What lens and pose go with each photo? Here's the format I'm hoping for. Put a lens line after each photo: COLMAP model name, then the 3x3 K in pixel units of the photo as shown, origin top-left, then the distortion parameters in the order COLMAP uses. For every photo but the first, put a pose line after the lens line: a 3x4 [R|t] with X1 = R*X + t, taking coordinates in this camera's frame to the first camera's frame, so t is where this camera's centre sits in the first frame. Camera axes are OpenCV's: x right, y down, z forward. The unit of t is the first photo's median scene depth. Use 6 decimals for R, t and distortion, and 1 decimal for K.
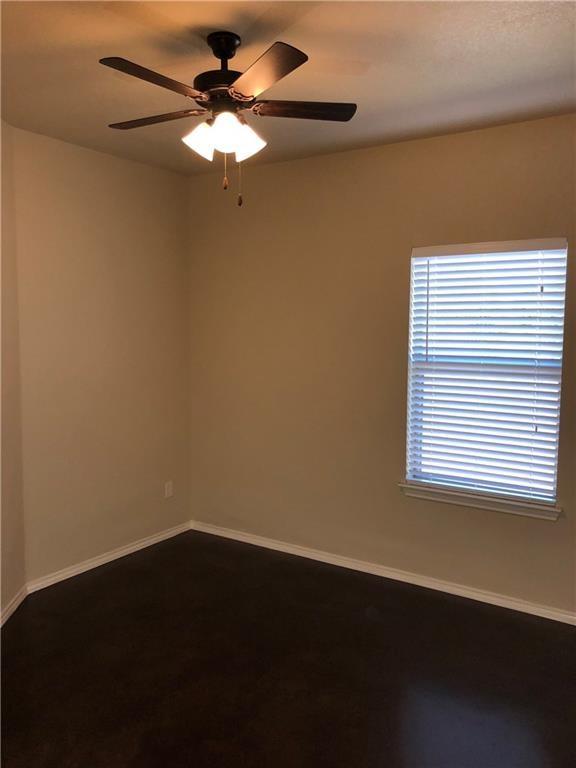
lens RADIAL K [[645.3, 0, 290.8], [0, 645.3, 387.3], [0, 0, 1]] dist [0.079845, -0.007024]
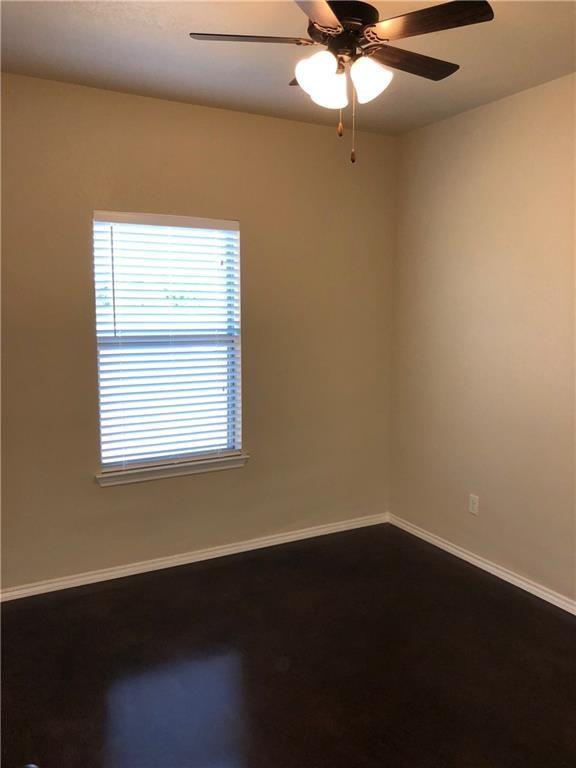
lens RADIAL K [[645.3, 0, 287.1], [0, 645.3, 383.3], [0, 0, 1]] dist [0.079845, -0.007024]
pose [[0.458539, -0.121341, 0.880351, -0.508833], [0.091642, 0.991809, 0.088971, -0.034950], [-0.883936, 0.039880, 0.465903, 0.358759]]
